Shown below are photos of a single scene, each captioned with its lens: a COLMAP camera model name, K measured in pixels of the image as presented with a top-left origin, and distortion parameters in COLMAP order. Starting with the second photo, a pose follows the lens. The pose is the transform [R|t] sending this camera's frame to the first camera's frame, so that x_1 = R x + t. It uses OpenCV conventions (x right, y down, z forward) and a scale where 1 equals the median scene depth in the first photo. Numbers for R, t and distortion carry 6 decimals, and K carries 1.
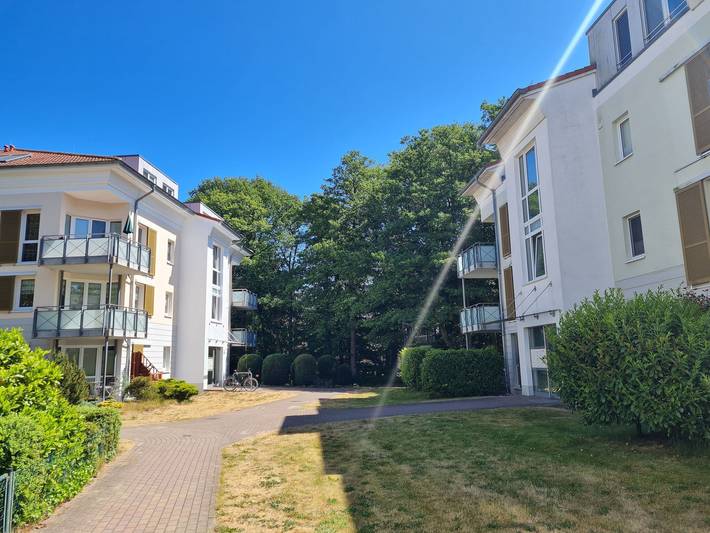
lens RADIAL K [[529.5, 0, 356.1], [0, 529.5, 266.5], [0, 0, 1]] dist [0.042161, -0.012136]
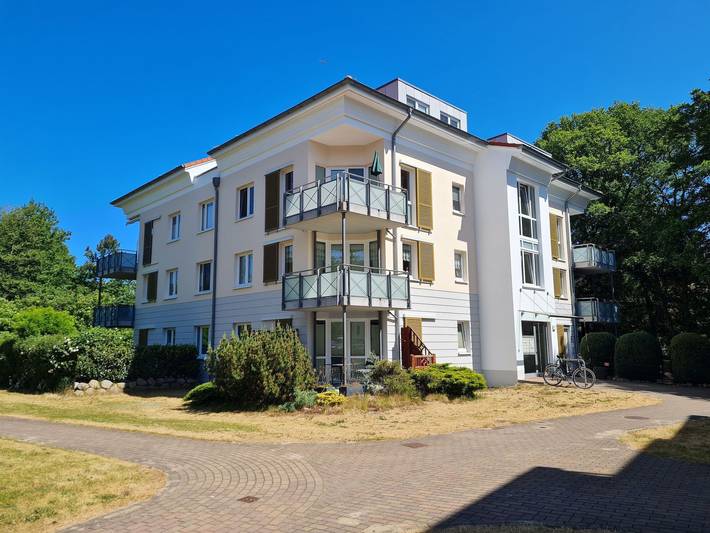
lens RADIAL K [[529.5, 0, 353.0], [0, 529.5, 263.7], [0, 0, 1]] dist [0.042161, -0.012136]
pose [[0.747751, -0.082049, -0.658891, 0.038834], [0.103537, 0.994605, -0.006354, 0.060311], [0.655858, -0.063468, 0.752212, 0.347010]]
